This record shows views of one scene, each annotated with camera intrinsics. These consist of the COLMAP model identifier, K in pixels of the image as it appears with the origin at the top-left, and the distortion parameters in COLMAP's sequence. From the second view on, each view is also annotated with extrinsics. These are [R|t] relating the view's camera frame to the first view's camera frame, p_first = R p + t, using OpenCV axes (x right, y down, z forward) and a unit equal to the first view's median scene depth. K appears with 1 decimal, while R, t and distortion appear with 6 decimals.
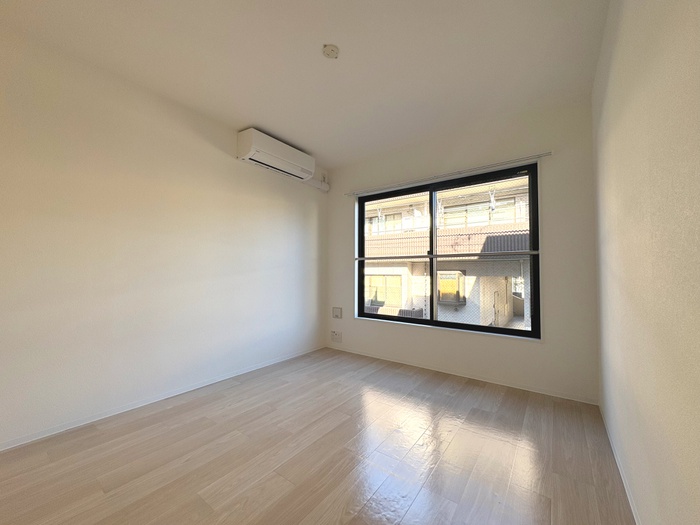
lens RADIAL K [[277.9, 0, 350.0], [0, 277.9, 262.5], [0, 0, 1]] dist [-0.000153, 0.000064]
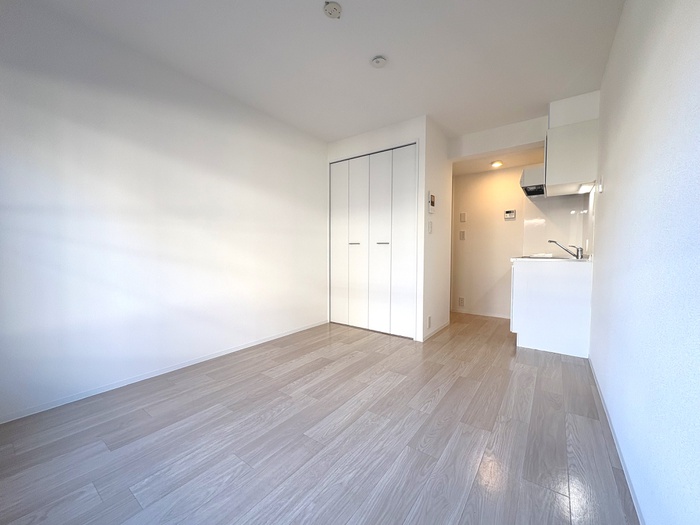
lens RADIAL K [[277.9, 0, 350.0], [0, 277.9, 262.5], [0, 0, 1]] dist [-0.000153, 0.000064]
pose [[-0.999967, -0.007447, -0.003187, -0.098268], [-0.007463, 0.999960, 0.004884, 0.062714], [0.003151, 0.004908, -0.999983, 1.459154]]
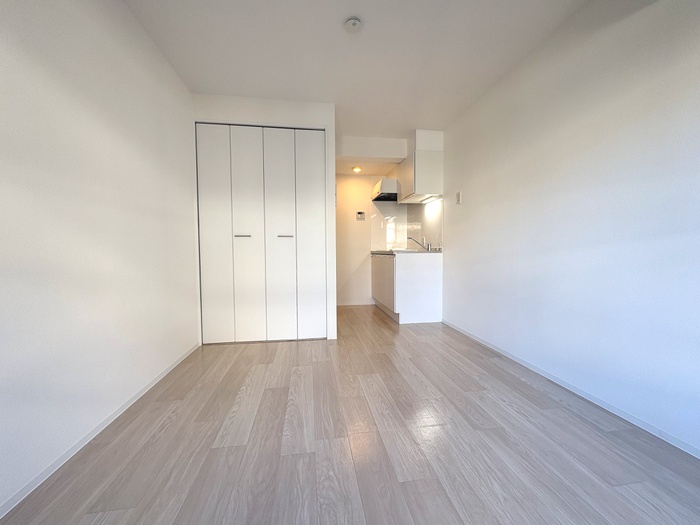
lens RADIAL K [[277.9, 0, 350.0], [0, 277.9, 262.5], [0, 0, 1]] dist [-0.000153, 0.000064]
pose [[-0.707727, 0.030375, -0.705833, 0.383622], [0.028541, 0.999489, 0.014395, 0.075648], [0.705909, -0.009958, -0.708232, 1.104456]]
